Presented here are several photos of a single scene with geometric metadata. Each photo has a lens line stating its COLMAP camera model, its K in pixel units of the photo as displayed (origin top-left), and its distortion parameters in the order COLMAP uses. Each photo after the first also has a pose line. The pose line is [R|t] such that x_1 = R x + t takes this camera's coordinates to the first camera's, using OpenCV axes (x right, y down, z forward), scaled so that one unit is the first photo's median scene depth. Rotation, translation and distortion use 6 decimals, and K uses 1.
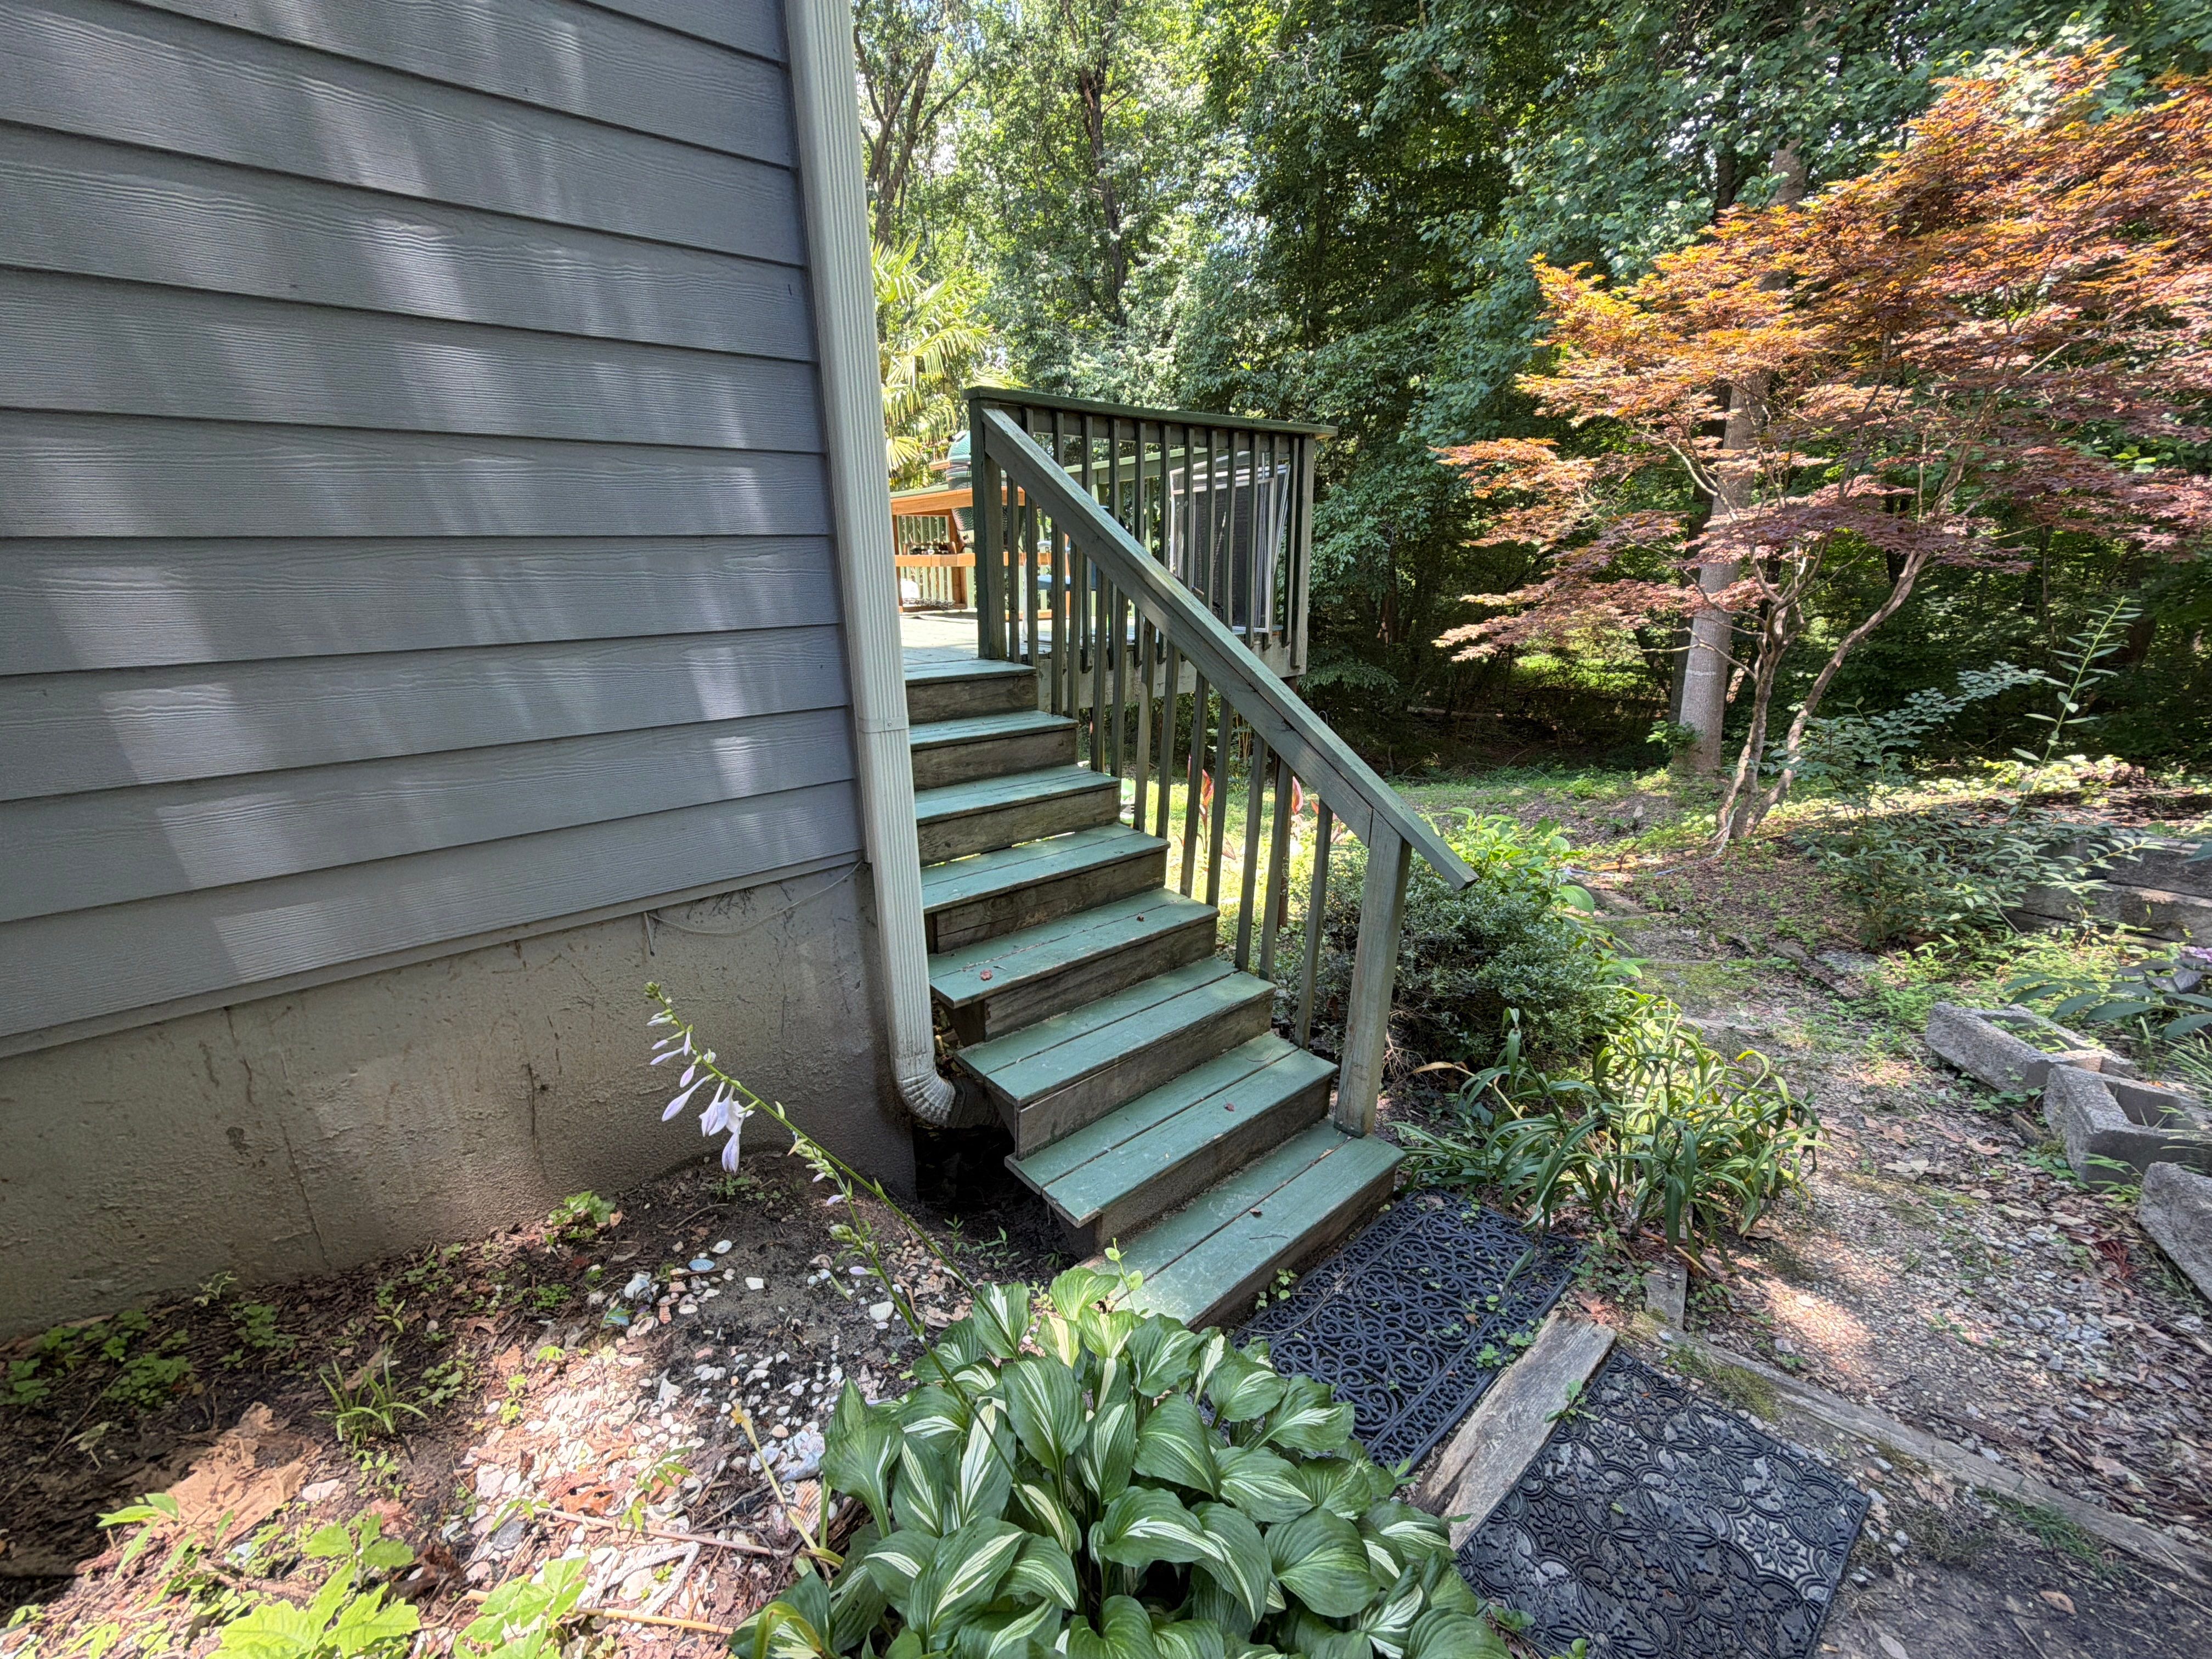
lens RADIAL K [[883.4, 0, 1102.9], [0, 883.4, 830.8], [0, 0, 1]] dist [0.001042, 0.000287]
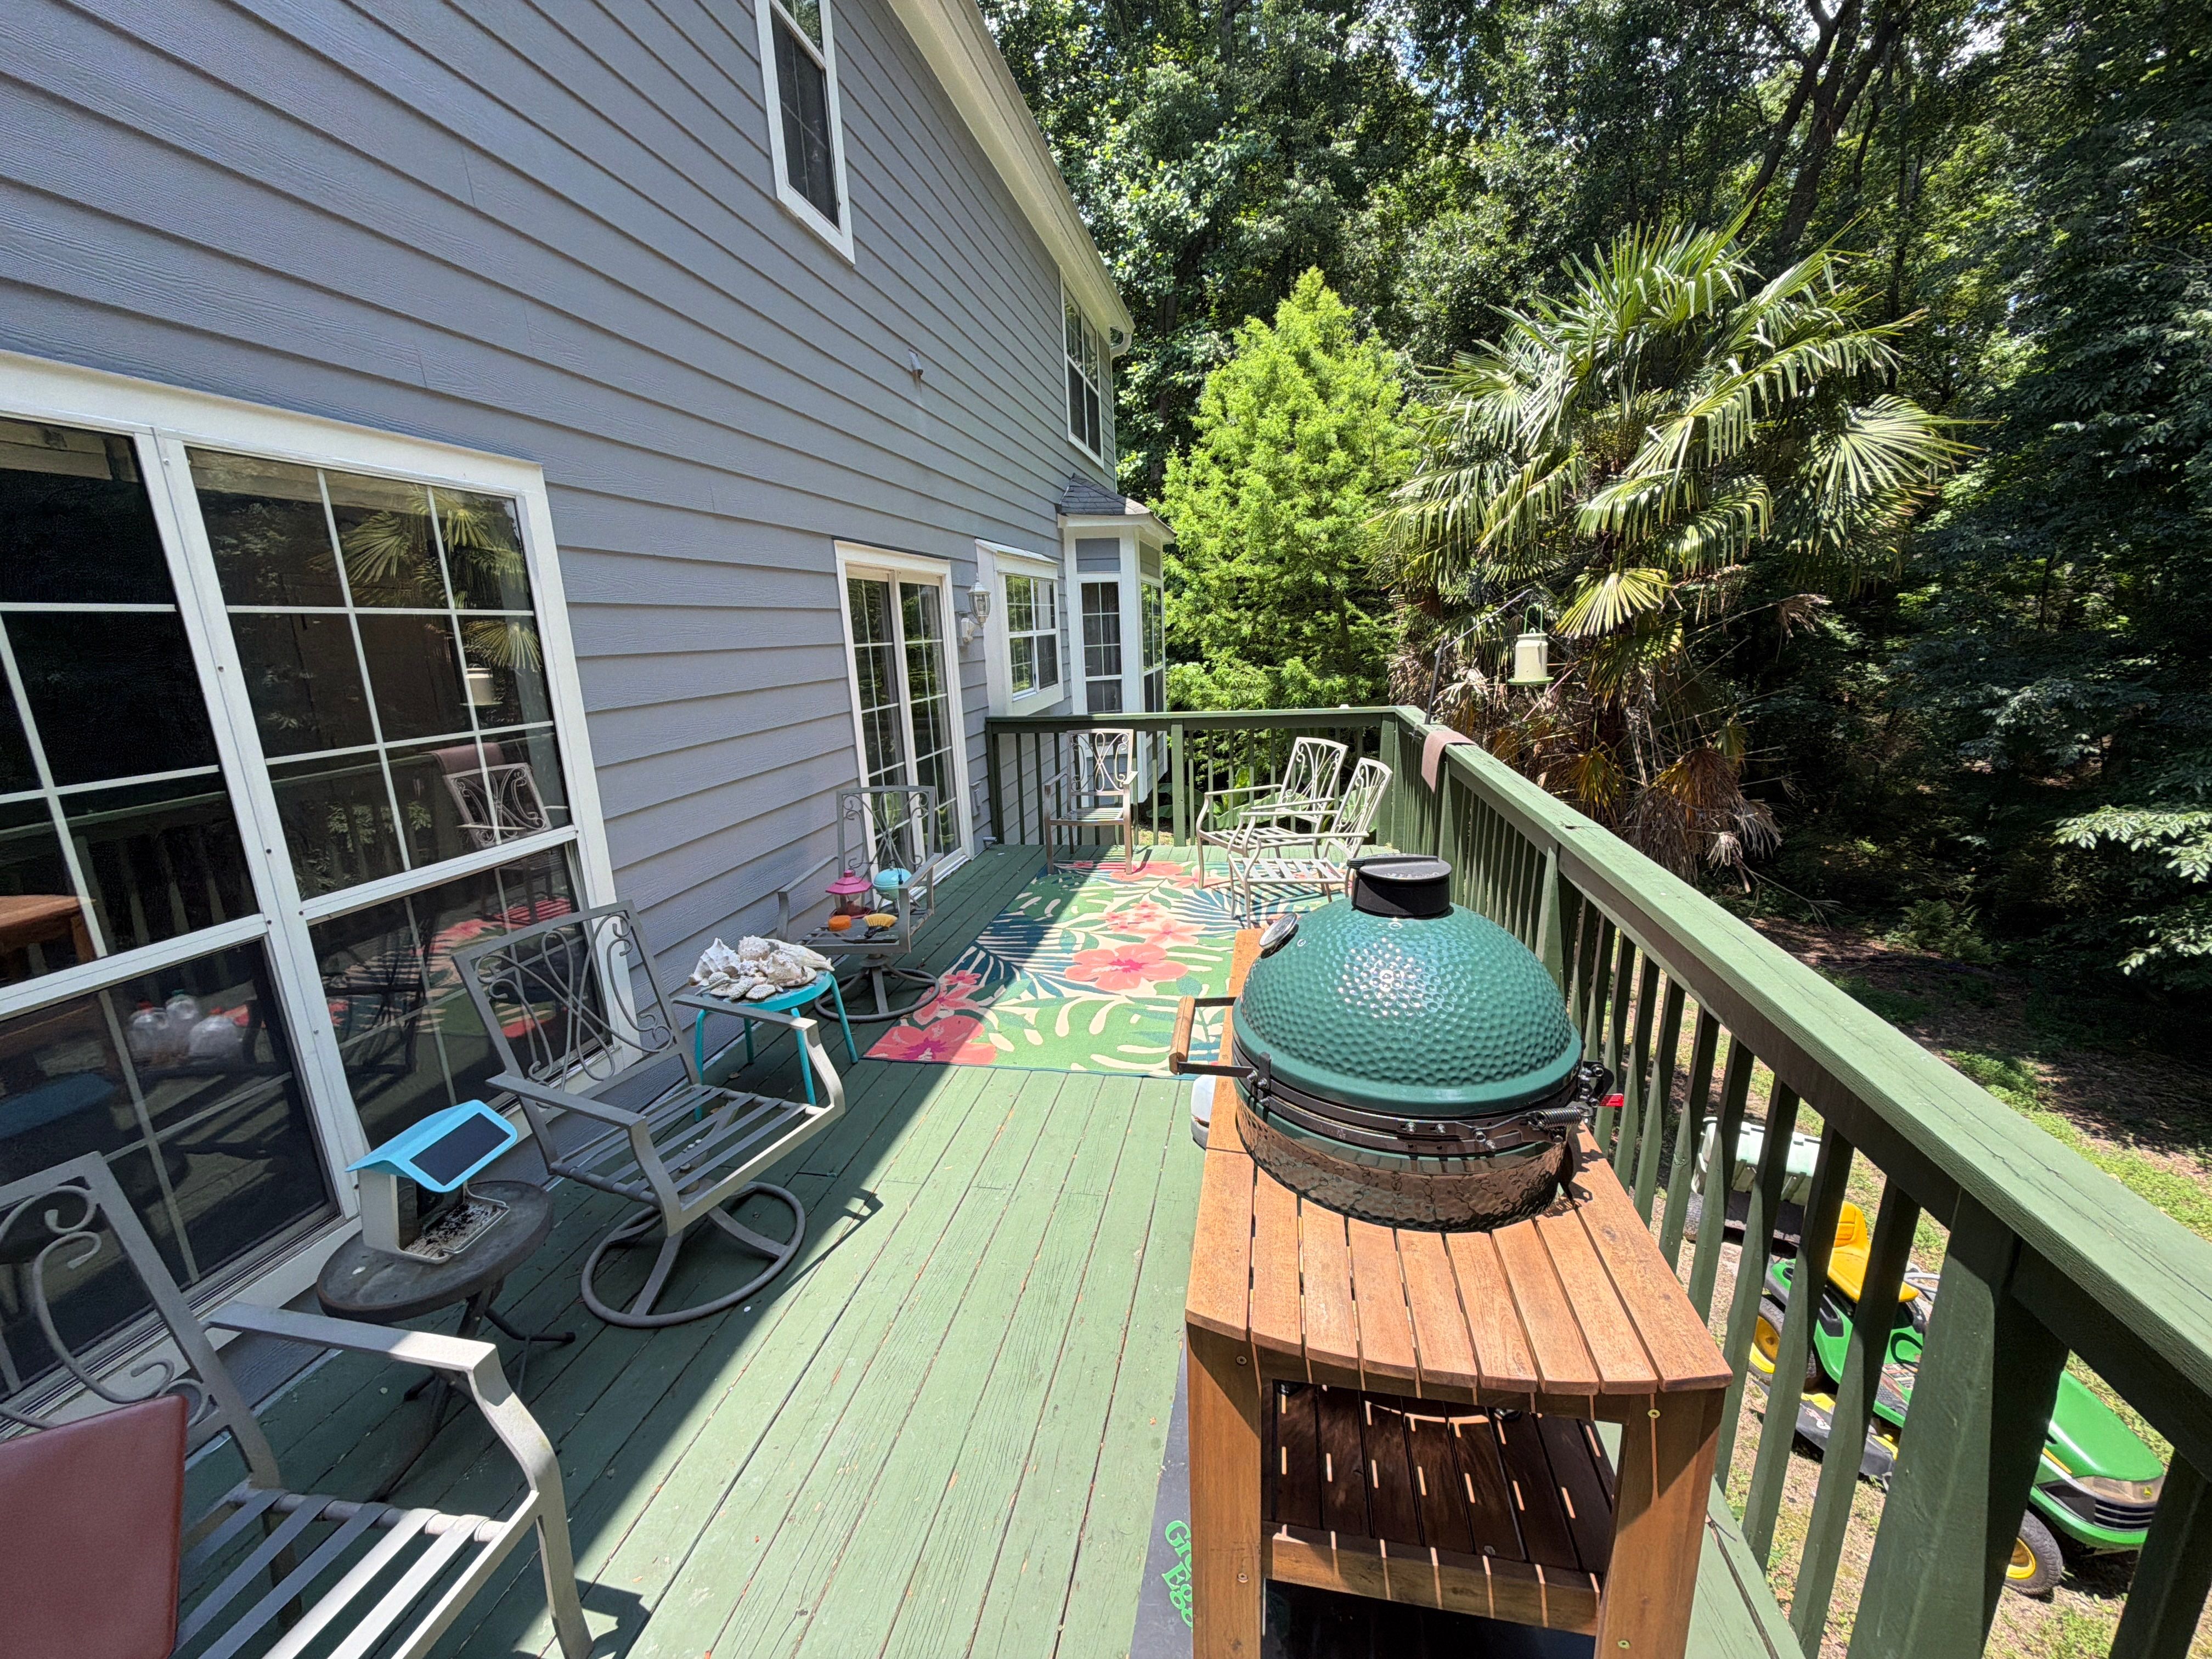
lens RADIAL K [[883.4, 0, 1107.5], [0, 883.4, 826.3], [0, 0, 1]] dist [0.001042, 0.000287]
pose [[0.642392, 0.159606, -0.749573, -0.002573], [-0.190048, 0.980699, 0.045947, -0.288468], [0.742439, 0.112939, 0.660326, 0.471752]]
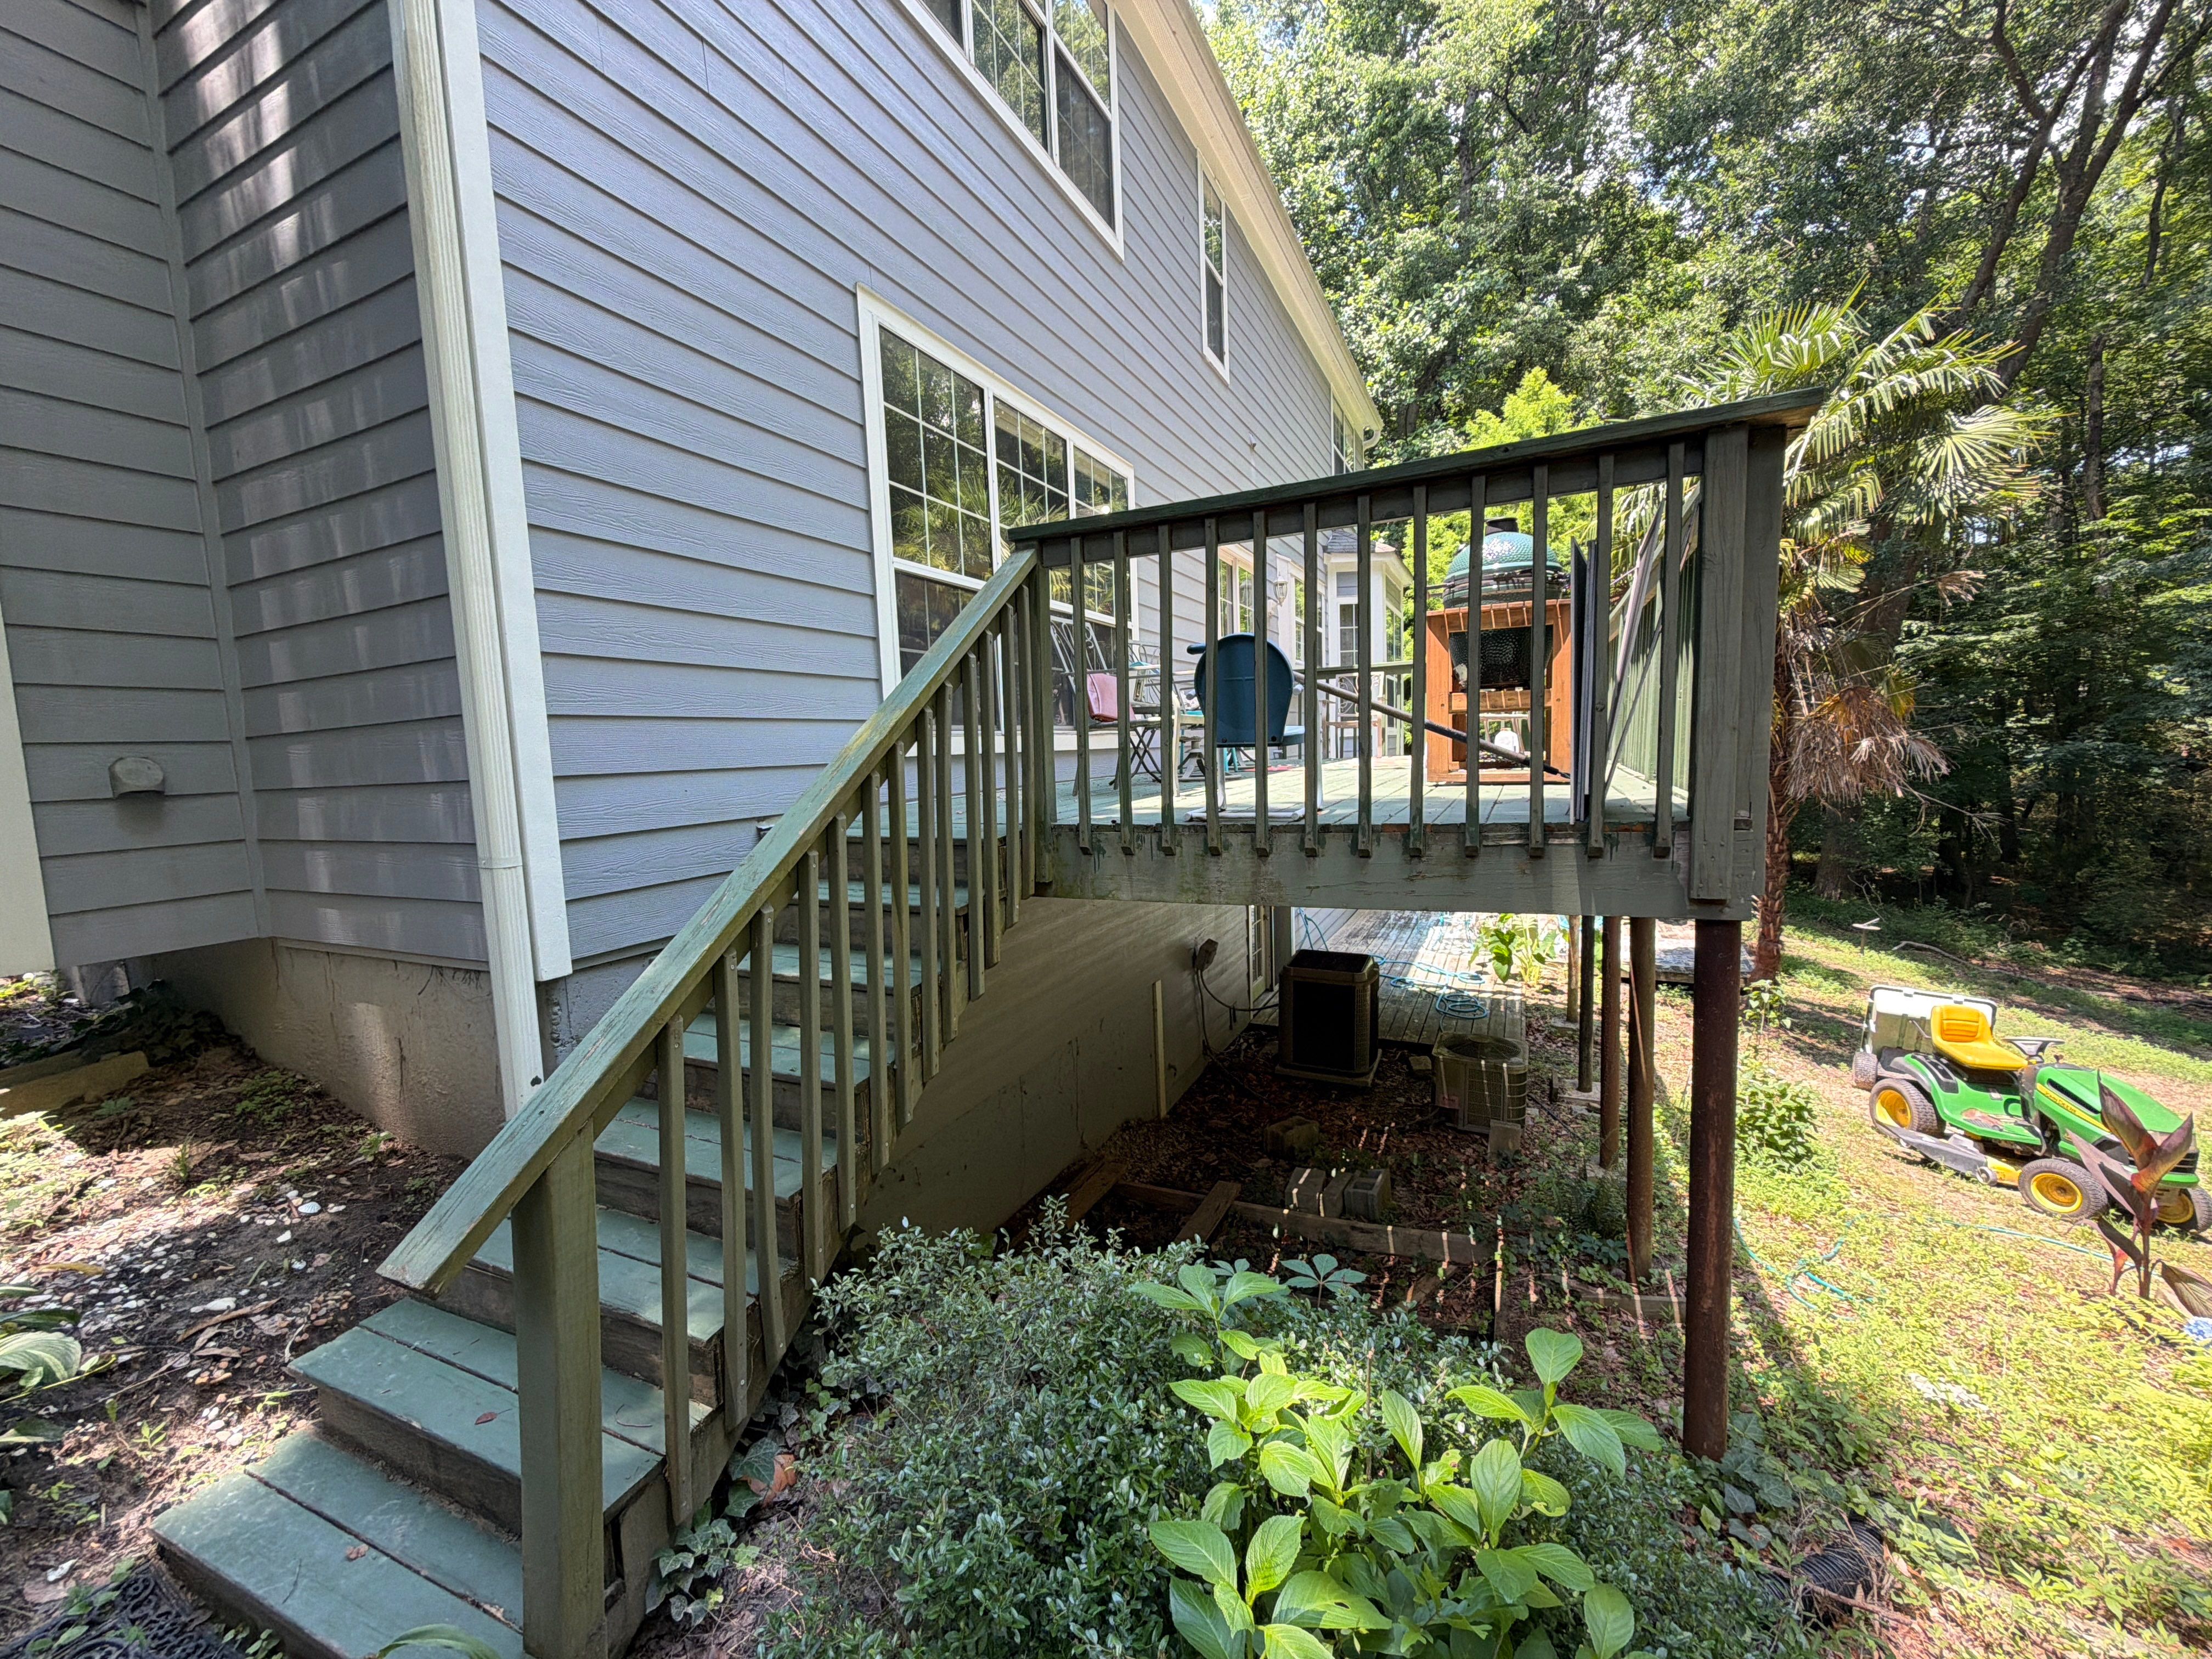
lens RADIAL K [[883.4, 0, 1106.5], [0, 883.4, 828.9], [0, 0, 1]] dist [0.001042, 0.000287]
pose [[0.430002, 0.082927, -0.899011, 0.258356], [-0.228351, 0.973385, -0.019434, -0.072708], [0.873472, 0.213647, 0.437494, 0.261873]]
